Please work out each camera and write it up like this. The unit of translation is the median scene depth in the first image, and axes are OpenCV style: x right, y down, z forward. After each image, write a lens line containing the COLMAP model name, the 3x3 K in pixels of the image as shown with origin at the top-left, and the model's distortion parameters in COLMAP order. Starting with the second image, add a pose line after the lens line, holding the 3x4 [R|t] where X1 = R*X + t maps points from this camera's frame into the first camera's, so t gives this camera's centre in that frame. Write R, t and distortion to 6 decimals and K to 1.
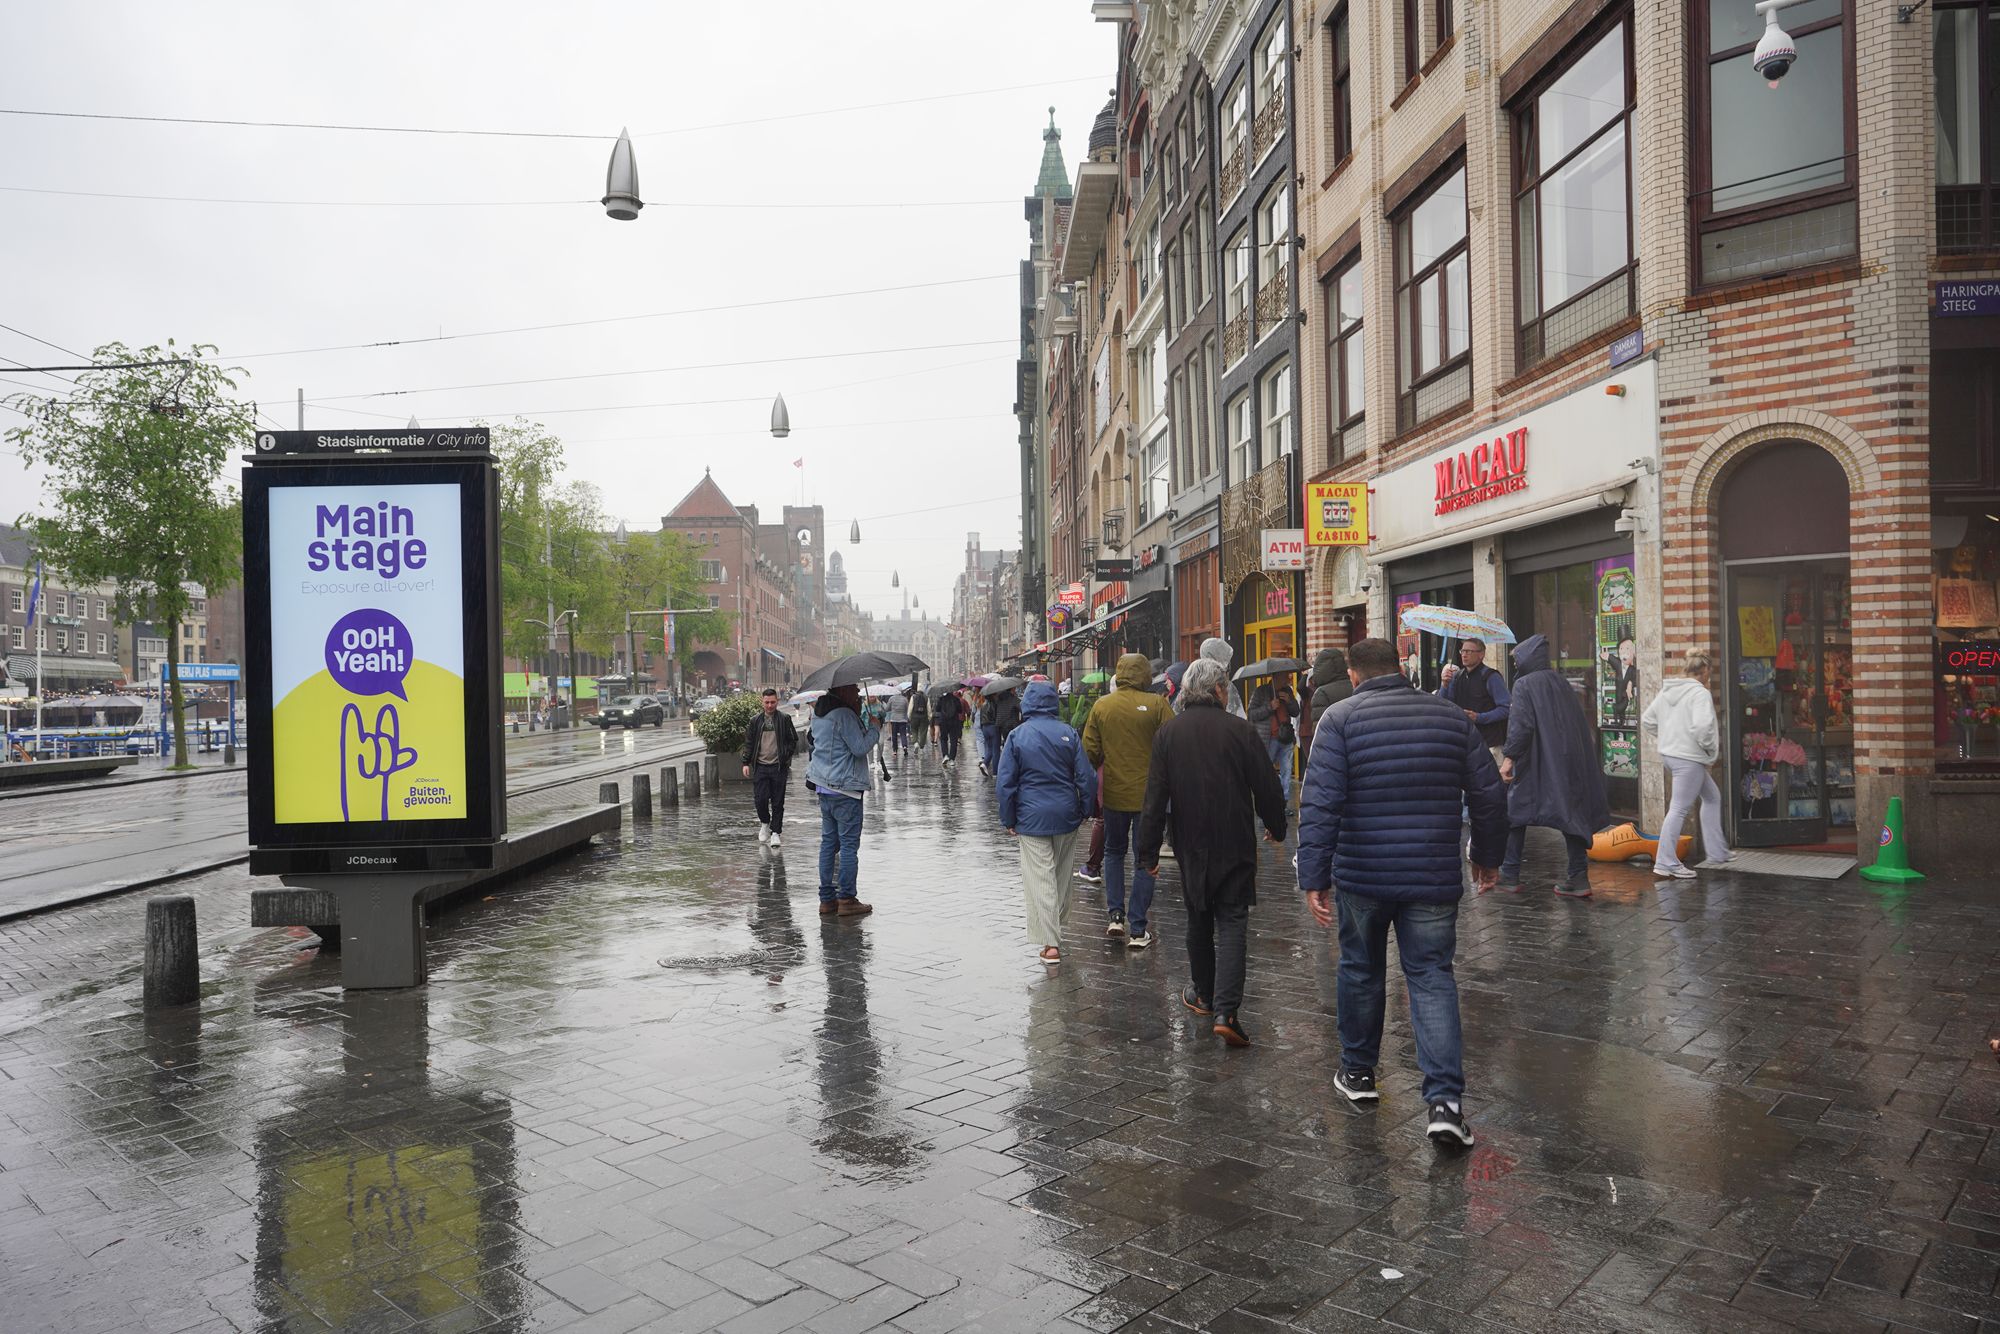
lens RADIAL K [[1309.0, 0, 995.7], [0, 1309.0, 668.3], [0, 0, 1]] dist [-0.026068, 0.026754]
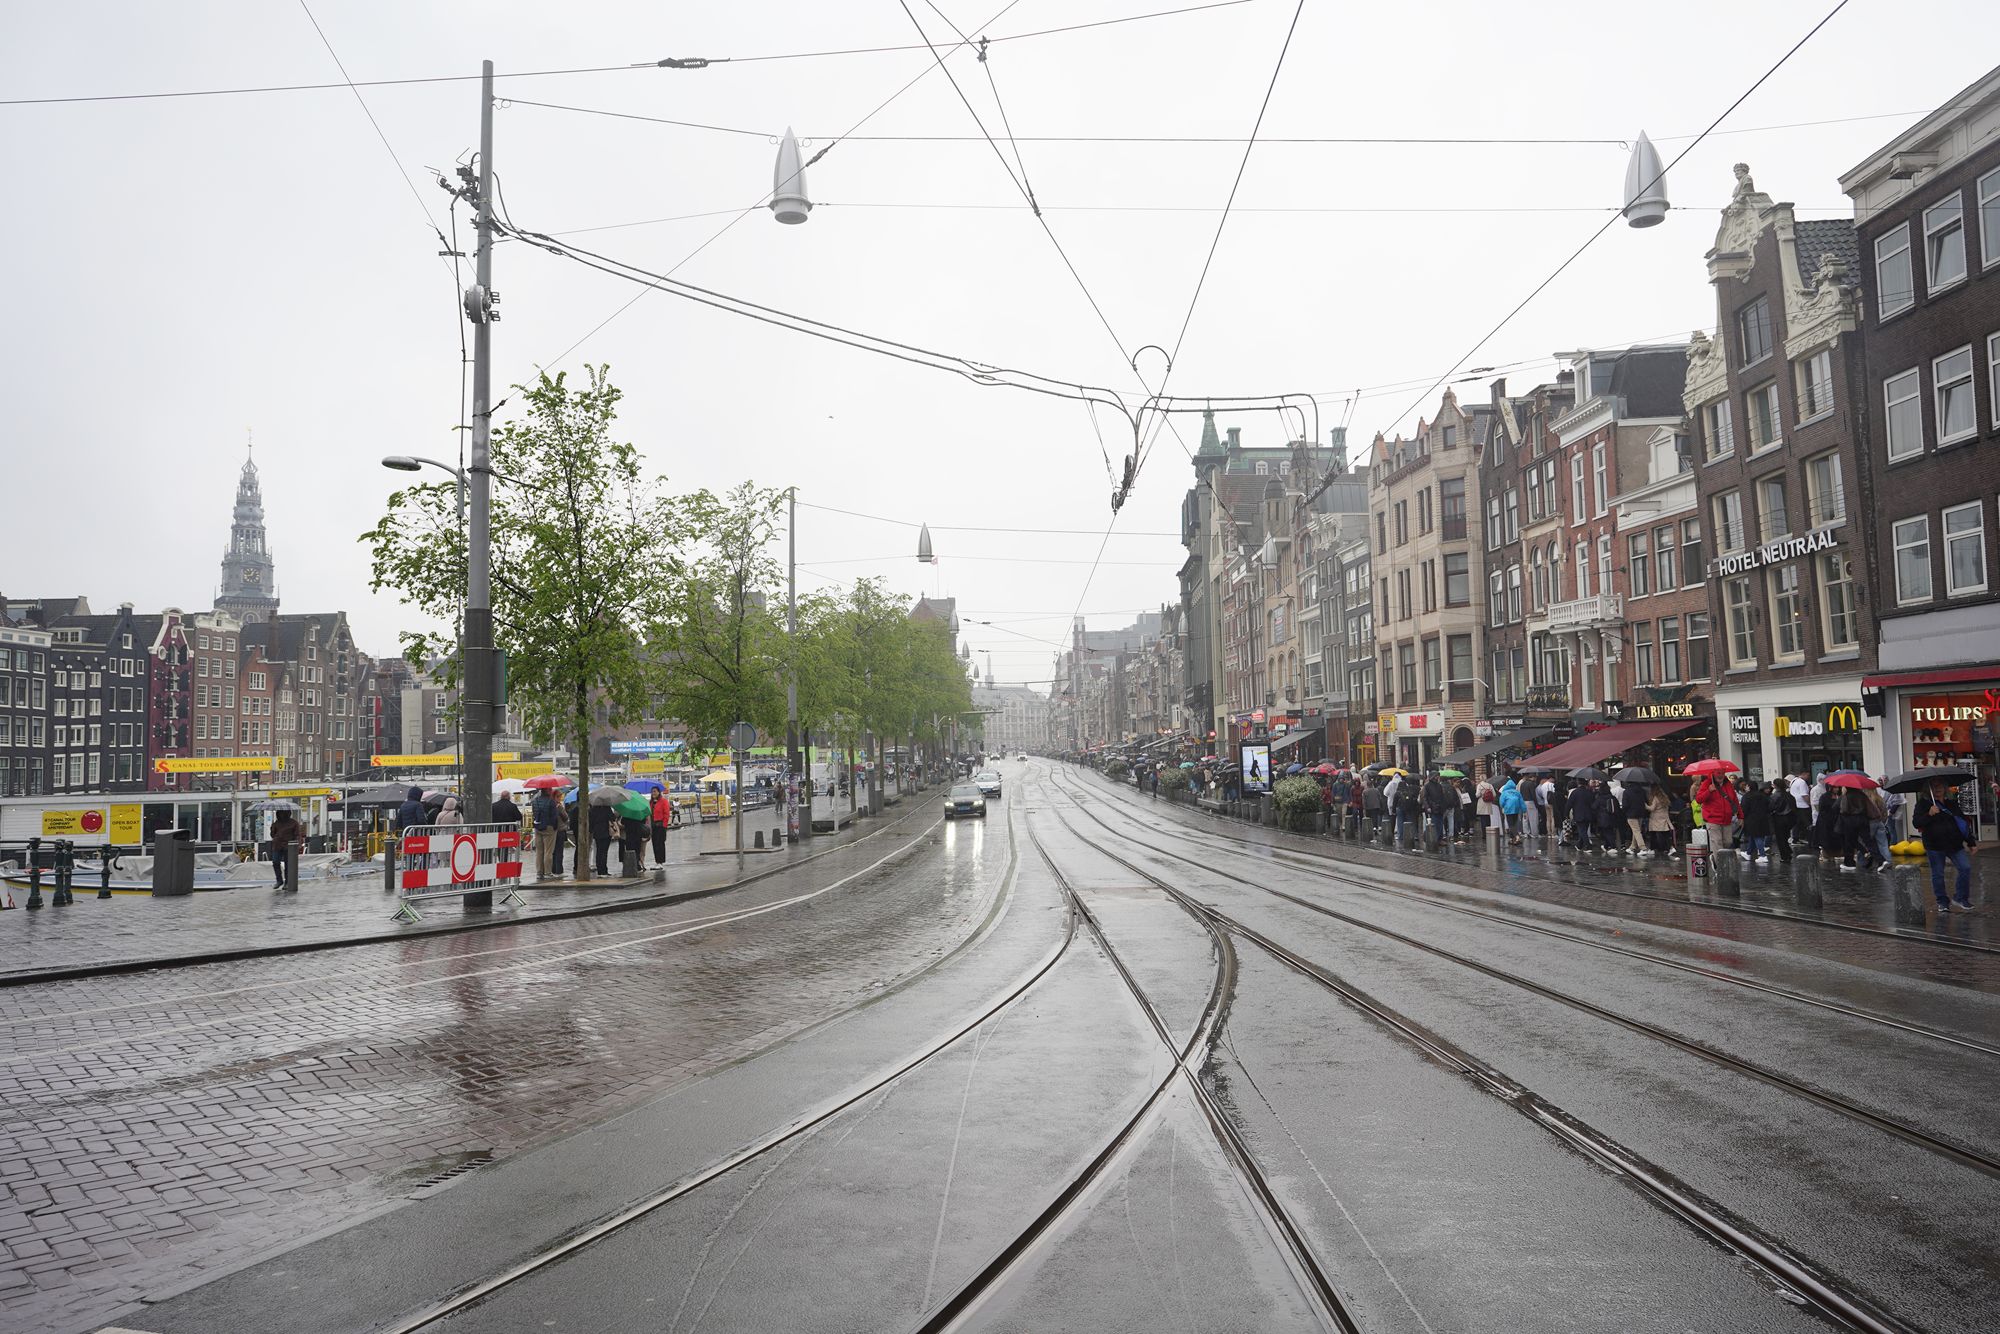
lens RADIAL K [[1309.0, 0, 995.7], [0, 1309.0, 668.3], [0, 0, 1]] dist [-0.026068, 0.026754]
pose [[0.999070, -0.007770, -0.042409, -0.580956], [0.005904, 0.999016, -0.043946, -0.093188], [0.042708, 0.043655, 0.998133, -2.320693]]
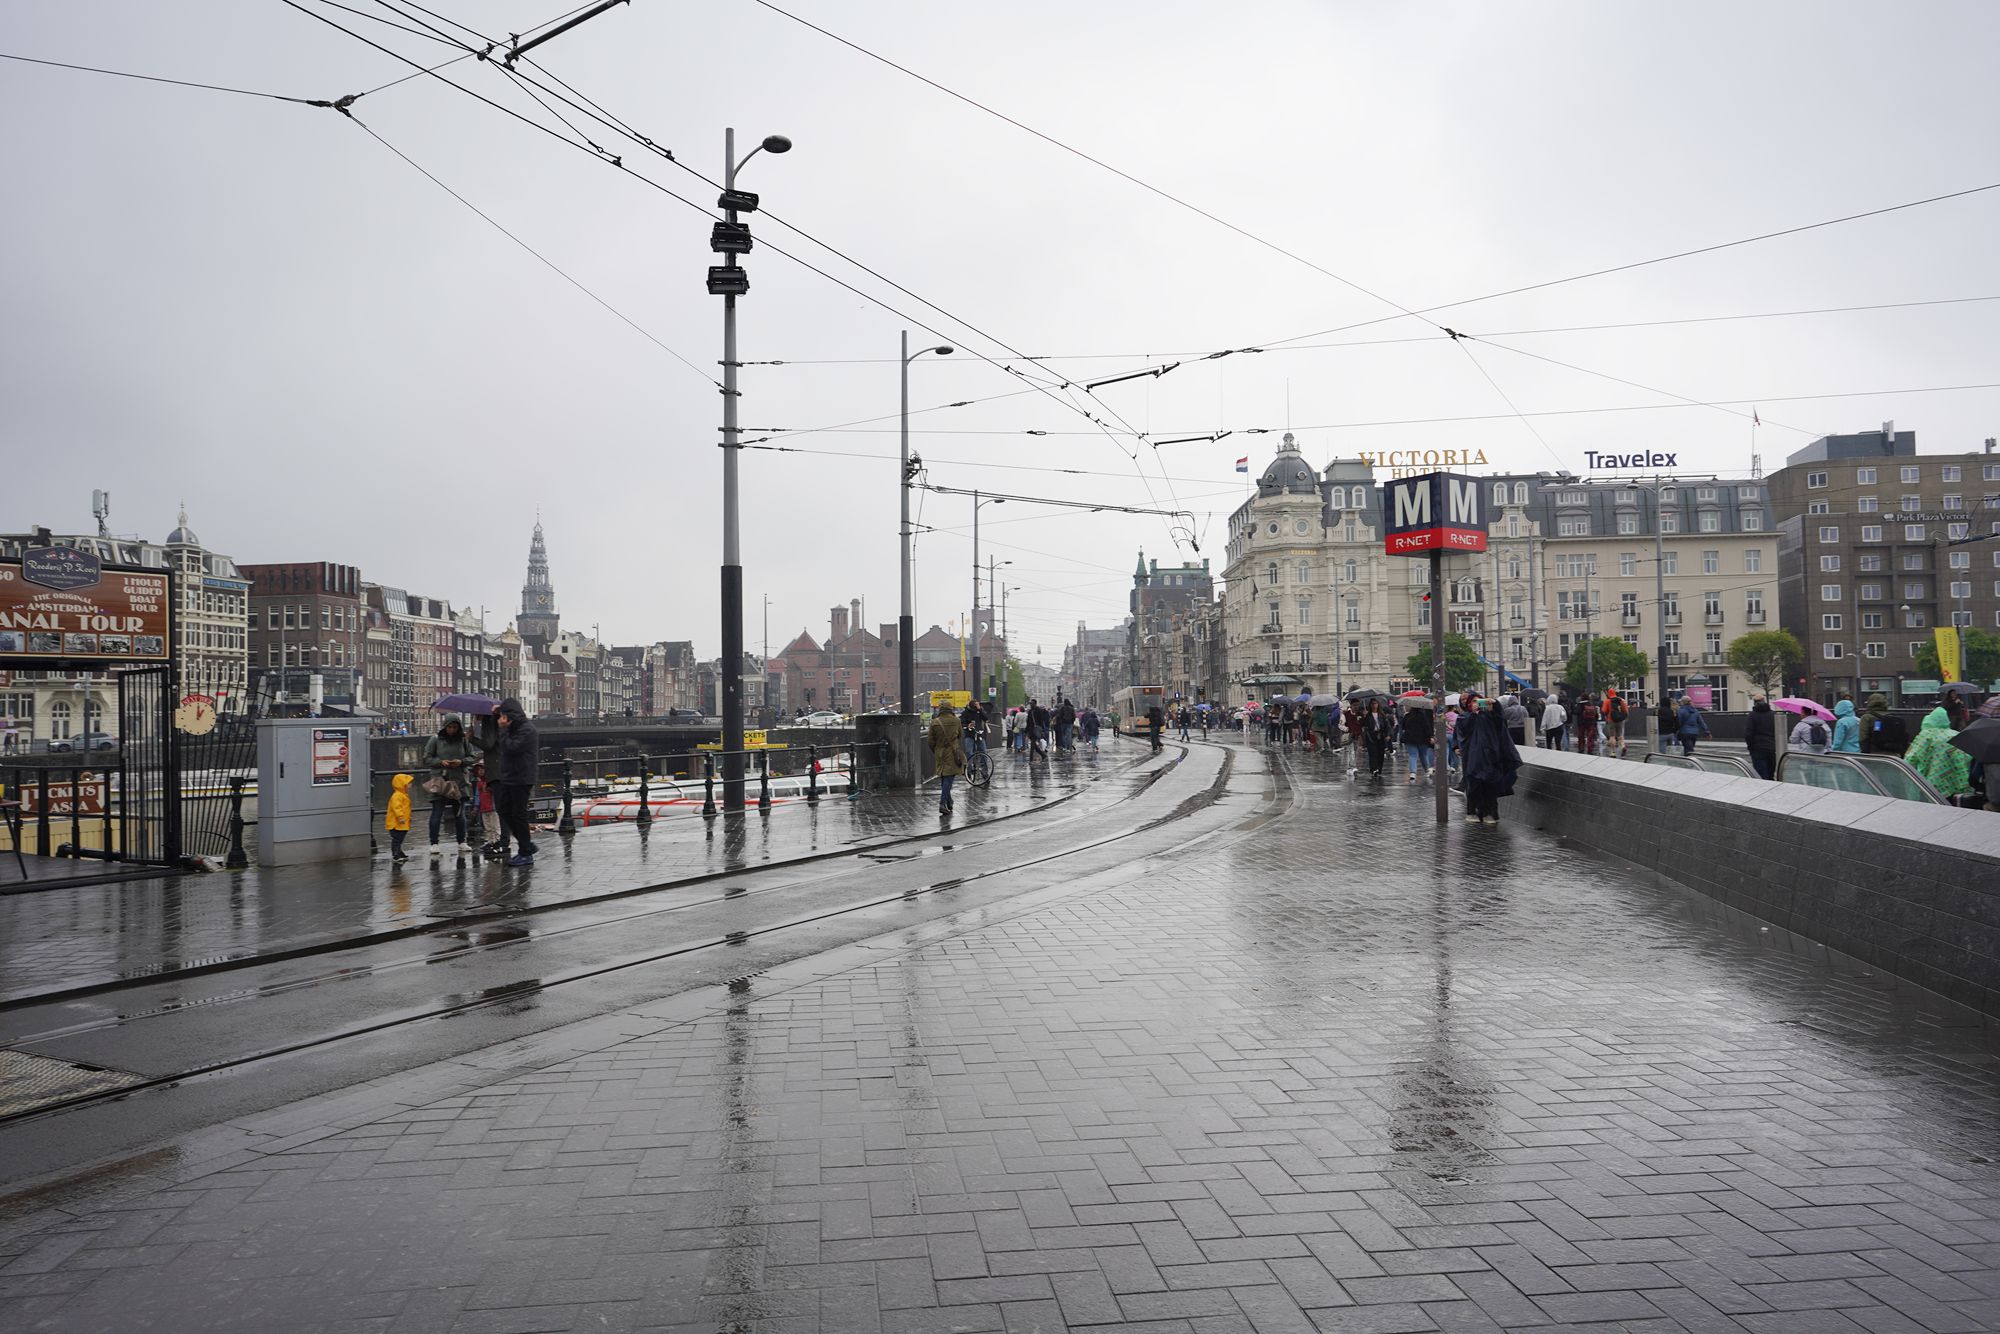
lens RADIAL K [[1309.0, 0, 995.7], [0, 1309.0, 668.3], [0, 0, 1]] dist [-0.026068, 0.026754]
pose [[0.998878, 0.000116, -0.047354, -0.637928], [-0.001024, 0.999816, -0.019156, -0.194631], [0.047343, 0.019183, 0.998694, -8.847646]]
